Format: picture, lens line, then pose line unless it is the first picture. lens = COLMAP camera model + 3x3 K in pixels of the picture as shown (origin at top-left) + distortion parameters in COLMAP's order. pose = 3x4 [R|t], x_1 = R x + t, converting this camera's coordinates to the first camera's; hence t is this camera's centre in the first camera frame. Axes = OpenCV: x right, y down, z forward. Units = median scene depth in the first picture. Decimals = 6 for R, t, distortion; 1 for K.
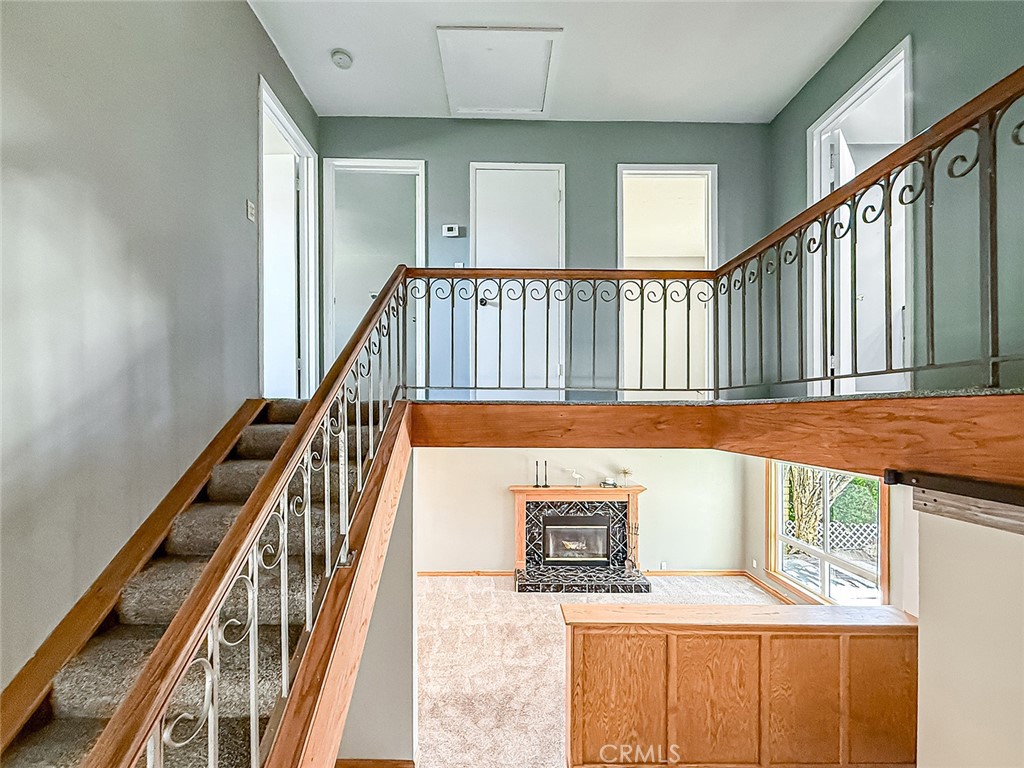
lens RADIAL K [[415.0, 0, 503.4], [0, 415.0, 386.4], [0, 0, 1]] dist [-0.000238, -0.000386]
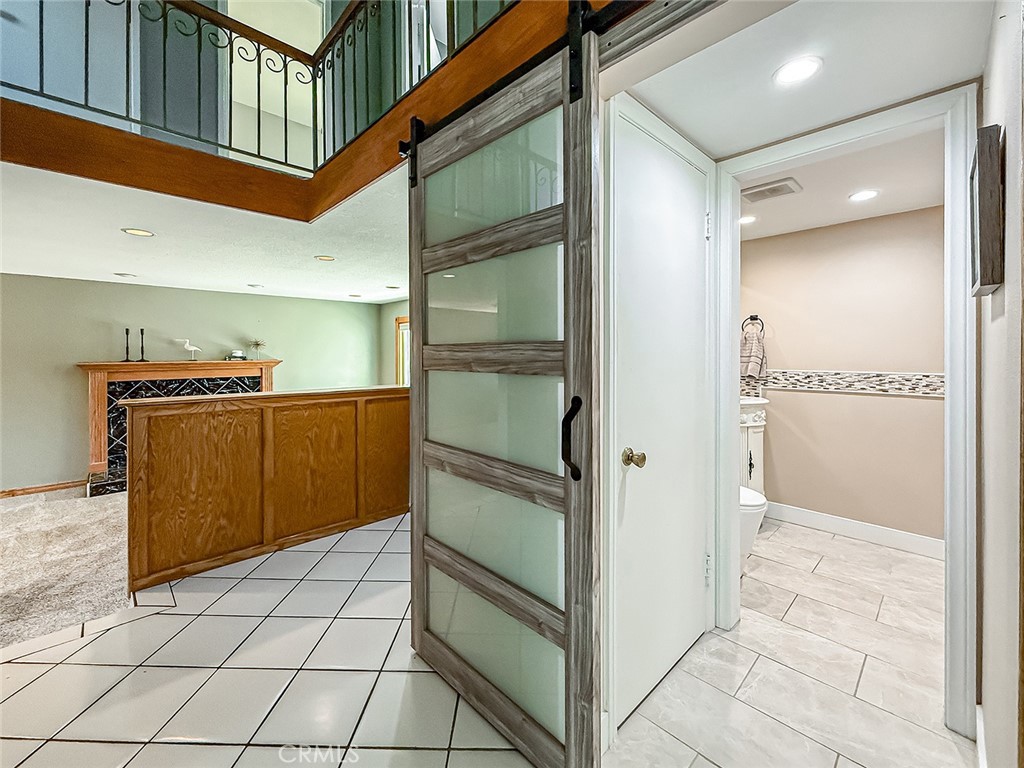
lens RADIAL K [[415.0, 0, 505.8], [0, 415.0, 352.8], [0, 0, 1]] dist [-0.000238, -0.000386]
pose [[0.735021, -0.003688, 0.678035, 0.155543], [0.004100, 0.999991, 0.000995, 0.466462], [-0.678032, 0.002049, 0.735029, -0.095864]]
